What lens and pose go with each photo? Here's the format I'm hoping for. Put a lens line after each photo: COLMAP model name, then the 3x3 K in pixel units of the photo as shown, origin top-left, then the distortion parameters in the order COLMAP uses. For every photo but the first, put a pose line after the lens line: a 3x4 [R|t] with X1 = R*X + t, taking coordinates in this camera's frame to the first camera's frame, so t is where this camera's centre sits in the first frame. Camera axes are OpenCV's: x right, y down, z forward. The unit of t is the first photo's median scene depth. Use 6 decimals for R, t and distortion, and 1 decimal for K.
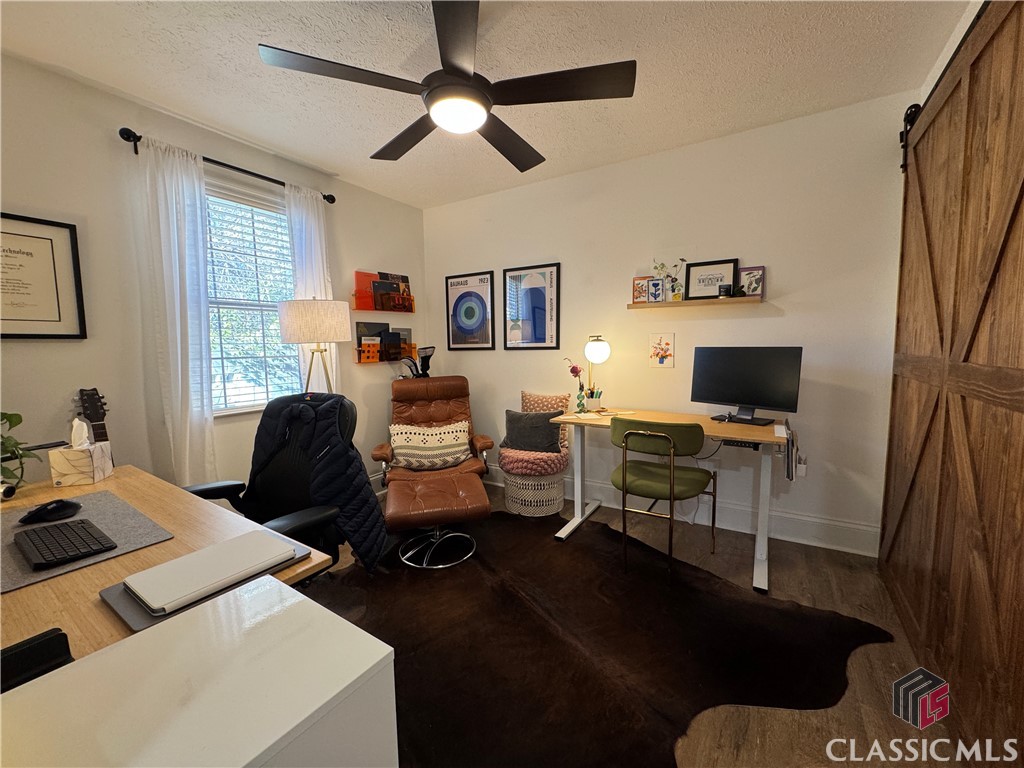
lens RADIAL K [[408.4, 0, 506.2], [0, 408.4, 381.8], [0, 0, 1]] dist [-0.002108, -0.000398]
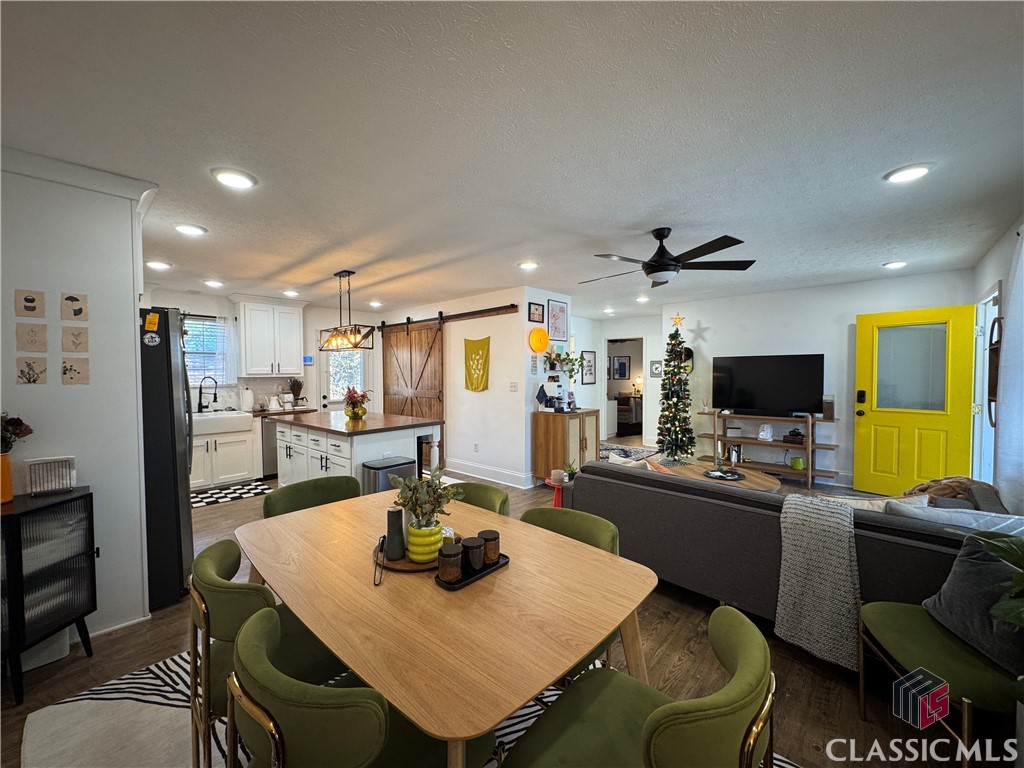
lens RADIAL K [[408.4, 0, 514.2], [0, 408.4, 382.8], [0, 0, 1]] dist [-0.002108, -0.000398]
pose [[0.987562, 0.009847, -0.156921, -0.314393], [-0.018350, 0.998435, -0.052831, 0.159554], [0.156155, 0.055054, 0.986197, -2.734882]]
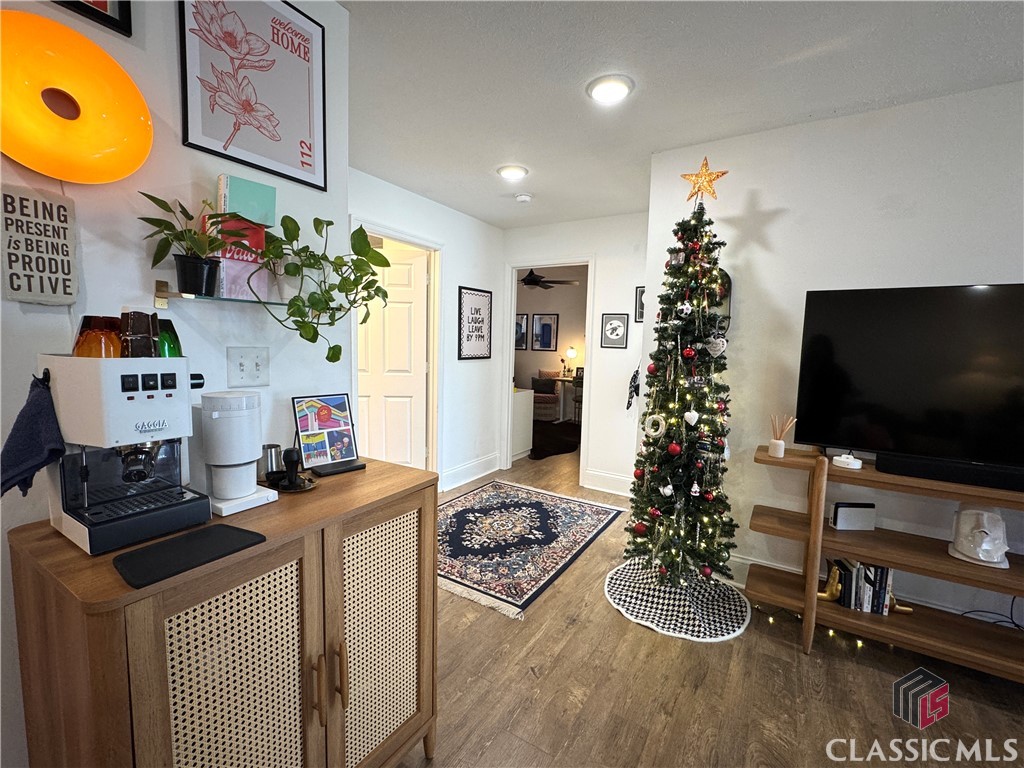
lens RADIAL K [[439.2, 0, 513.9], [0, 439.2, 382.4], [0, 0, 1]] dist [-0.001430, -0.000078]
pose [[0.998978, 0.034596, 0.029087, -0.172730], [-0.034928, 0.999329, 0.010991, 0.075605], [-0.028688, -0.011995, 0.999516, -1.440515]]
